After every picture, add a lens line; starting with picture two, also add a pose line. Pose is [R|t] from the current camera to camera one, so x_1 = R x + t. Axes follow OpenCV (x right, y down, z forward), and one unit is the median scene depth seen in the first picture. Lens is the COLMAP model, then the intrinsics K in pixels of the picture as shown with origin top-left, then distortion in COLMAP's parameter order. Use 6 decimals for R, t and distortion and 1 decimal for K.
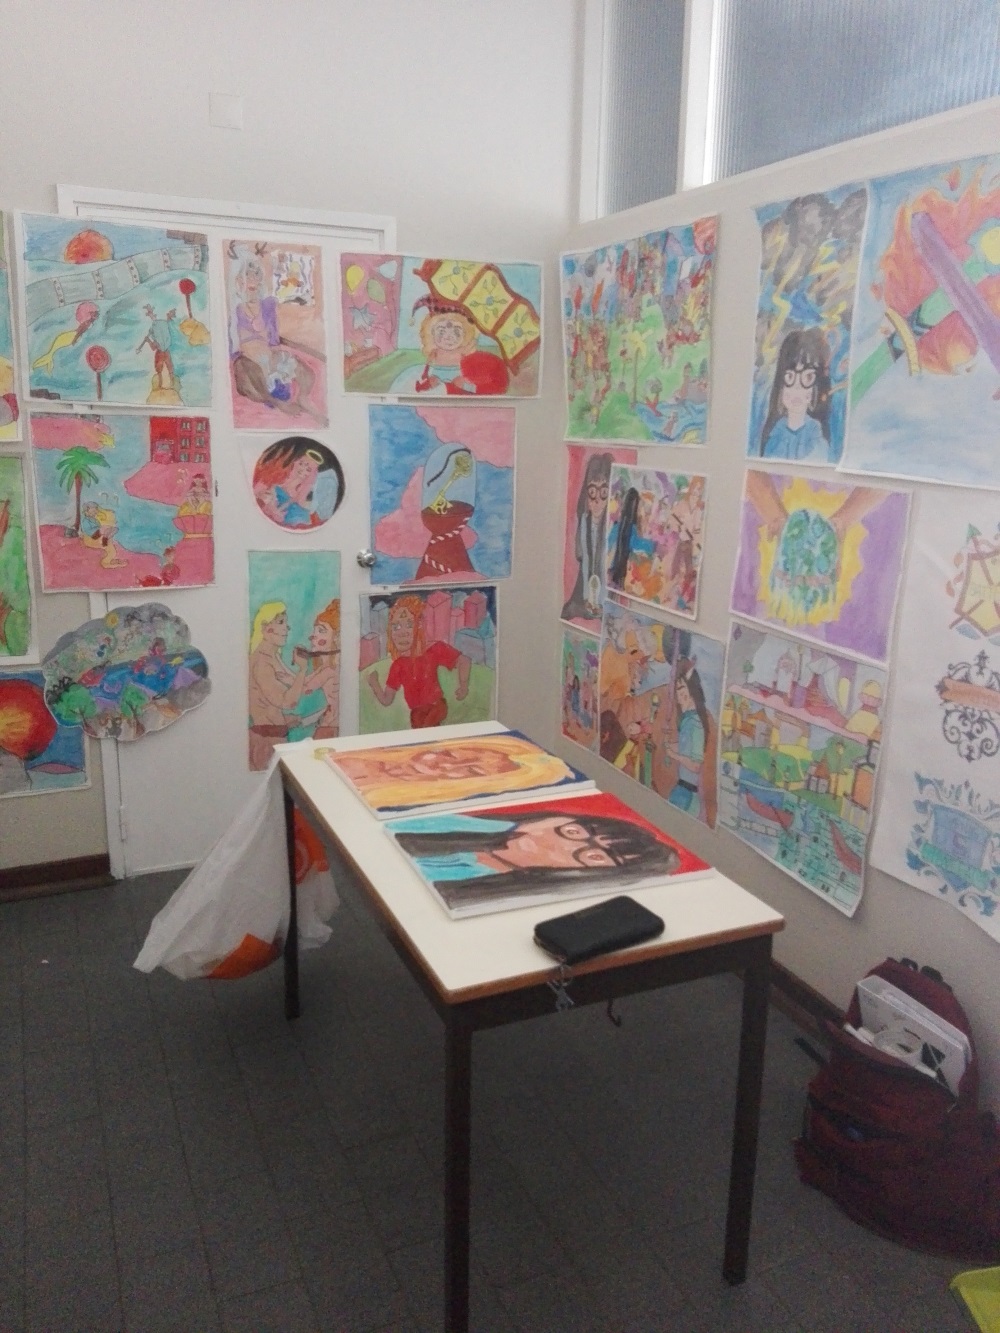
lens RADIAL K [[1047.8, 0, 510.1], [0, 1047.8, 675.9], [0, 0, 1]] dist [0.061331, -0.129368]
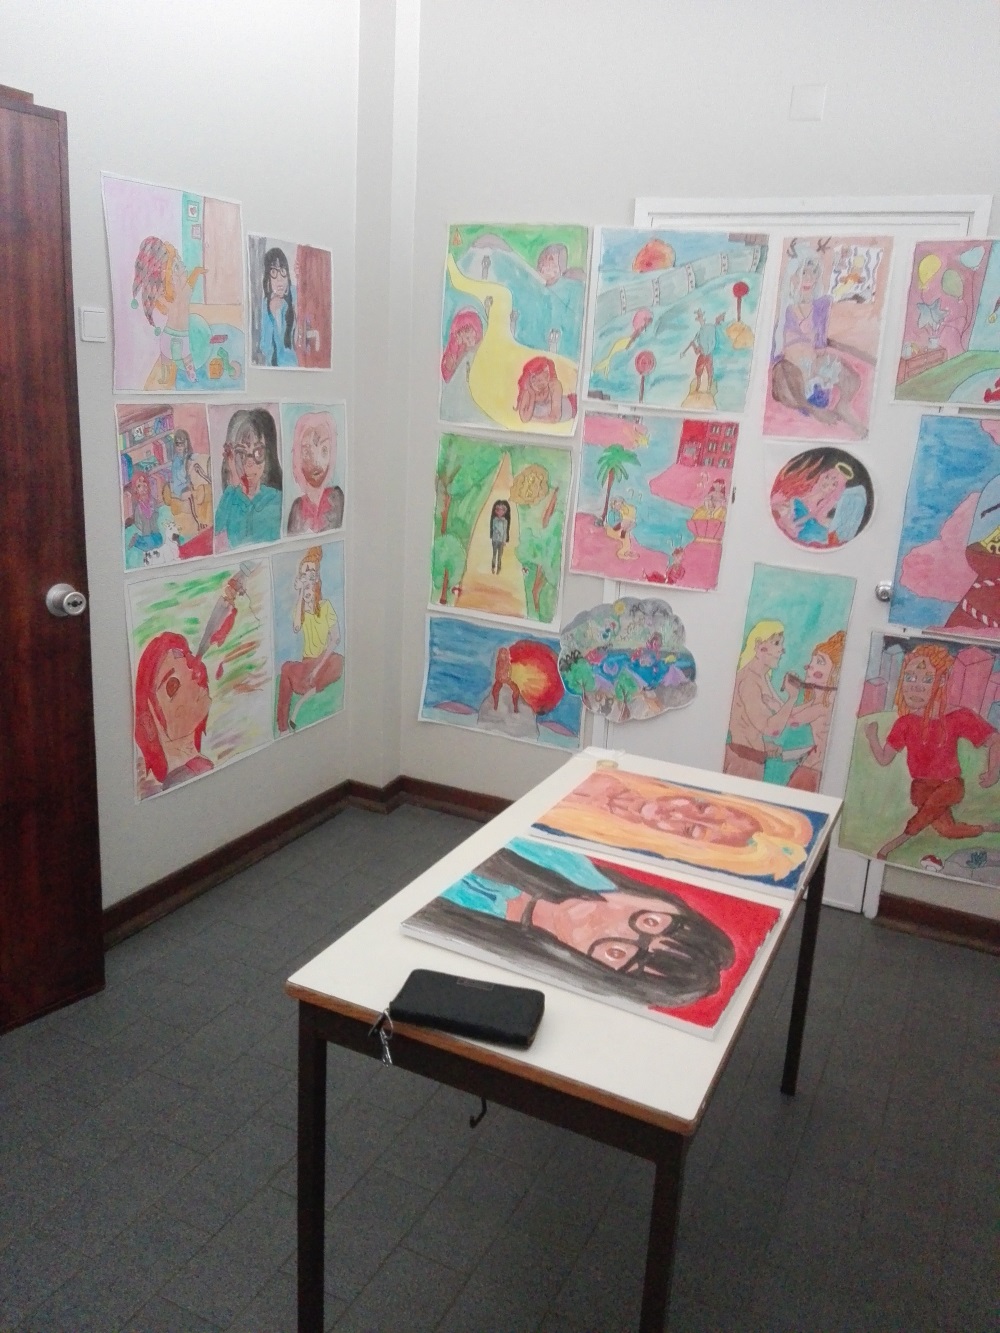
lens RADIAL K [[1047.8, 0, 494.5], [0, 1047.8, 673.2], [0, 0, 1]] dist [0.061331, -0.129368]
pose [[0.627040, 0.219514, -0.747419, 0.356539], [-0.230952, 0.968723, 0.090755, -0.056205], [0.743964, 0.115711, 0.658125, 0.215597]]
